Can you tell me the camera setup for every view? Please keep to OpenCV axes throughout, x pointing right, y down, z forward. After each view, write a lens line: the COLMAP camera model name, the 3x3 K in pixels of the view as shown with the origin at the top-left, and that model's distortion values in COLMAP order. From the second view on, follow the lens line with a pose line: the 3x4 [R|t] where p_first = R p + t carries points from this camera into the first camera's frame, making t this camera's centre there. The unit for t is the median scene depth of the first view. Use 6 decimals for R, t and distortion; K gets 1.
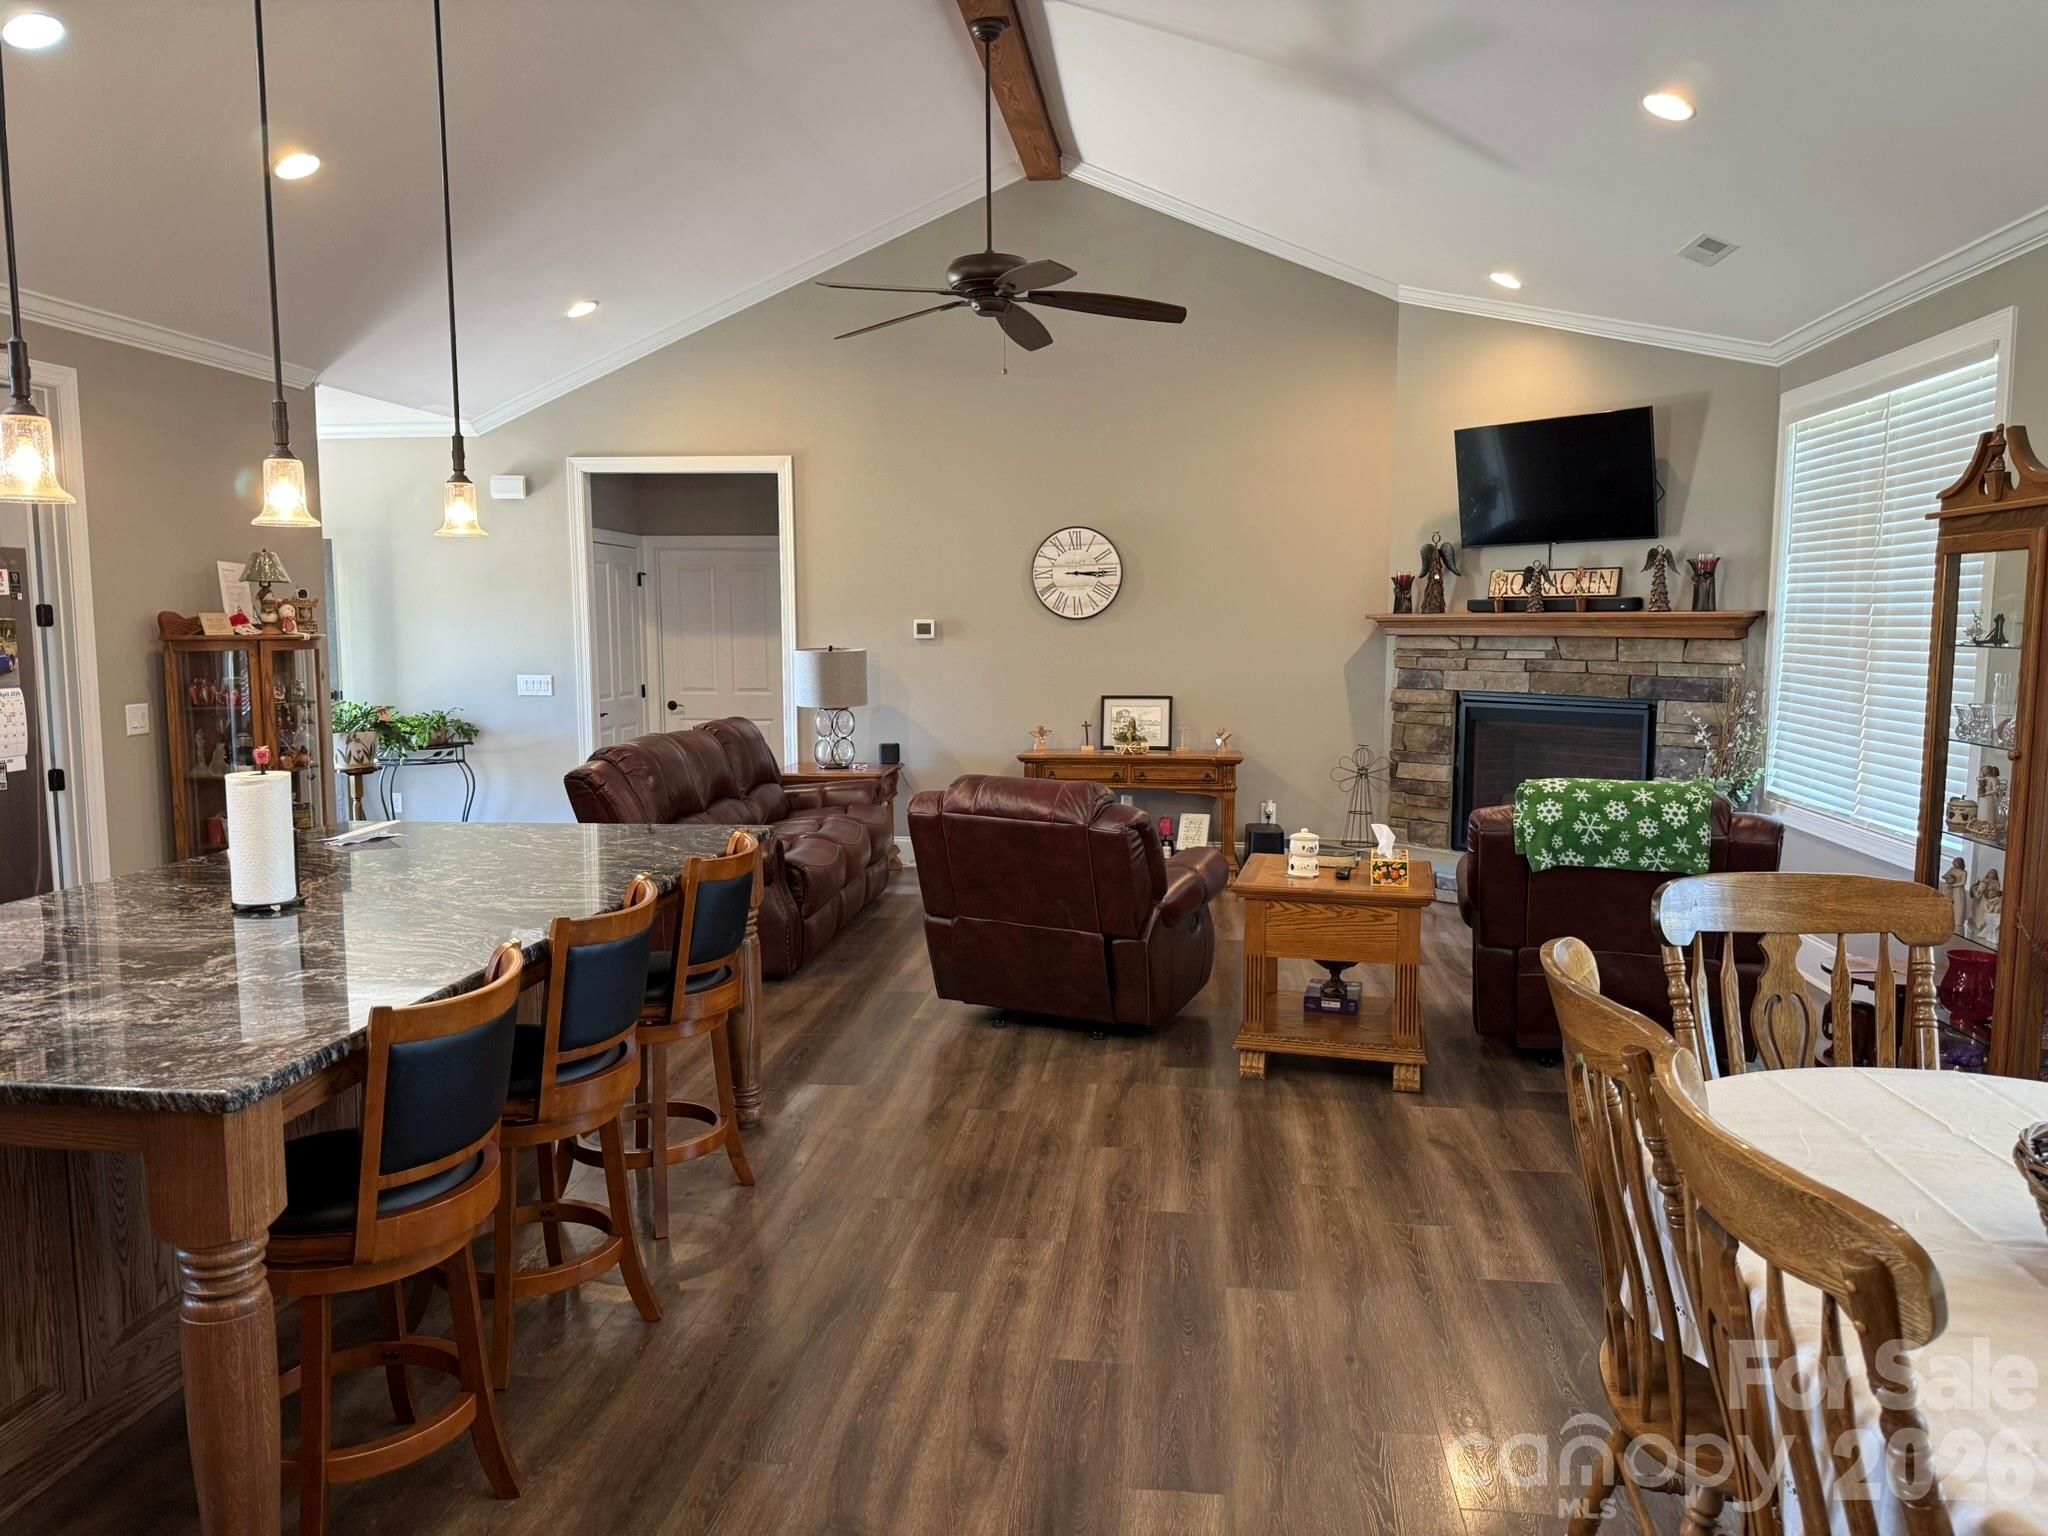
lens RADIAL K [[1441.2, 0, 1040.7], [0, 1441.2, 774.1], [0, 0, 1]] dist [0.094554, -0.149679]
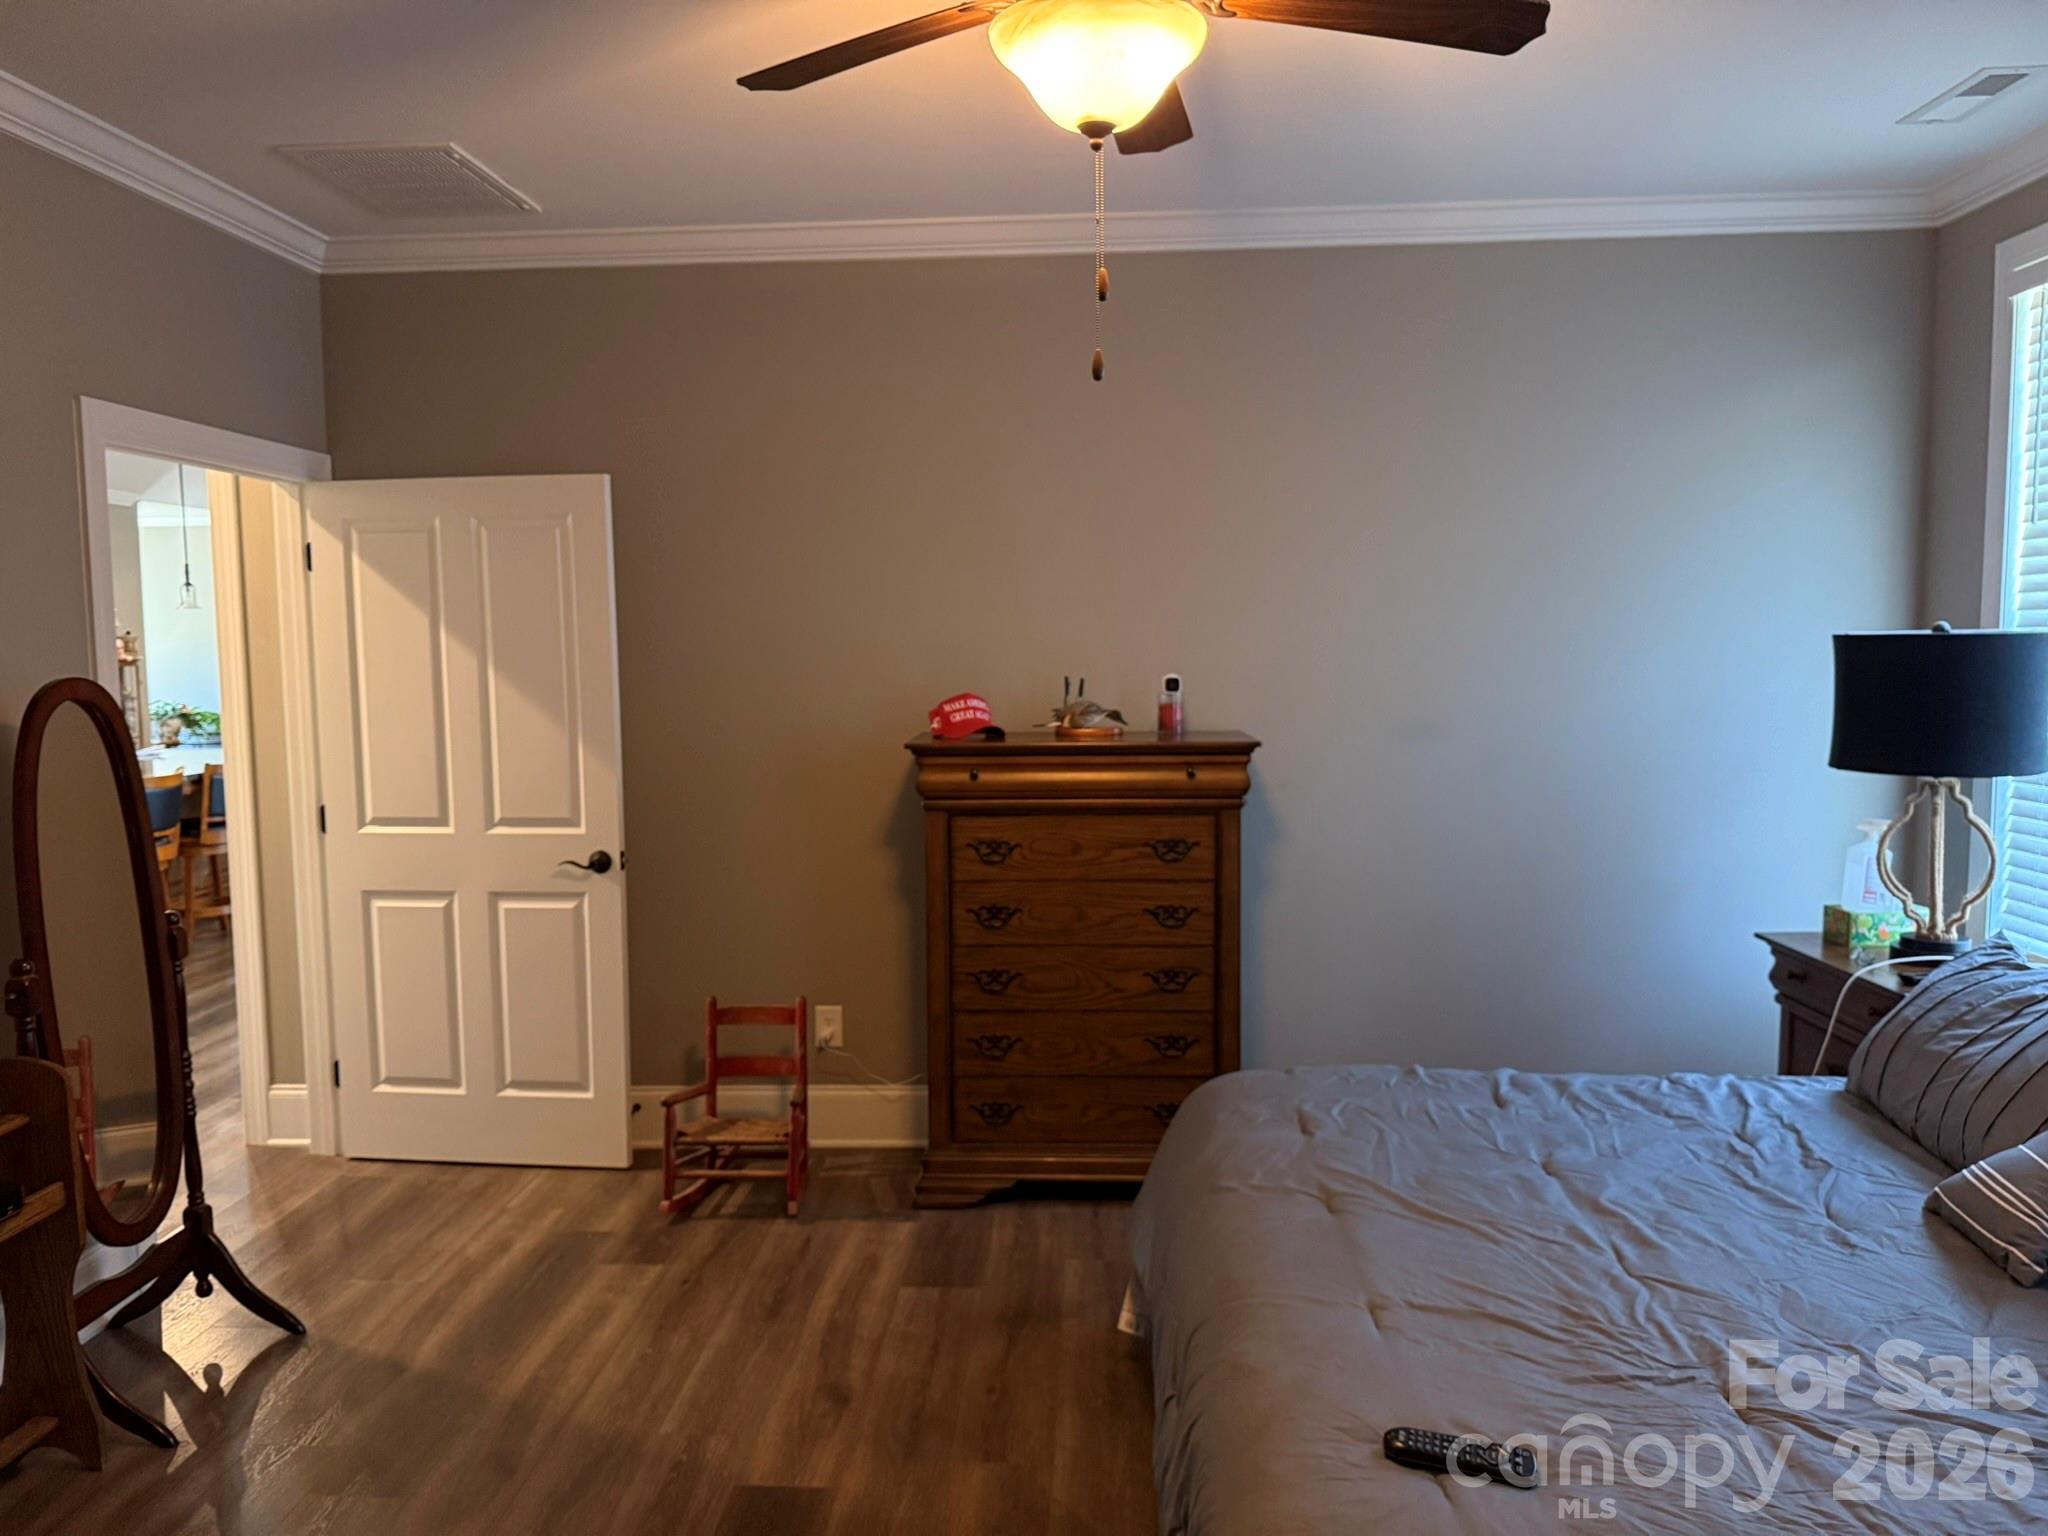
lens RADIAL K [[1468.4, 0, 1021.5], [0, 1468.4, 764.8], [0, 0, 1]] dist [0.046321, -0.086628]
pose [[0.998313, -0.016392, 0.055694, 0.716354], [0.017327, 0.999716, -0.016334, 0.123569], [-0.055410, 0.017271, 0.998314, -1.261620]]
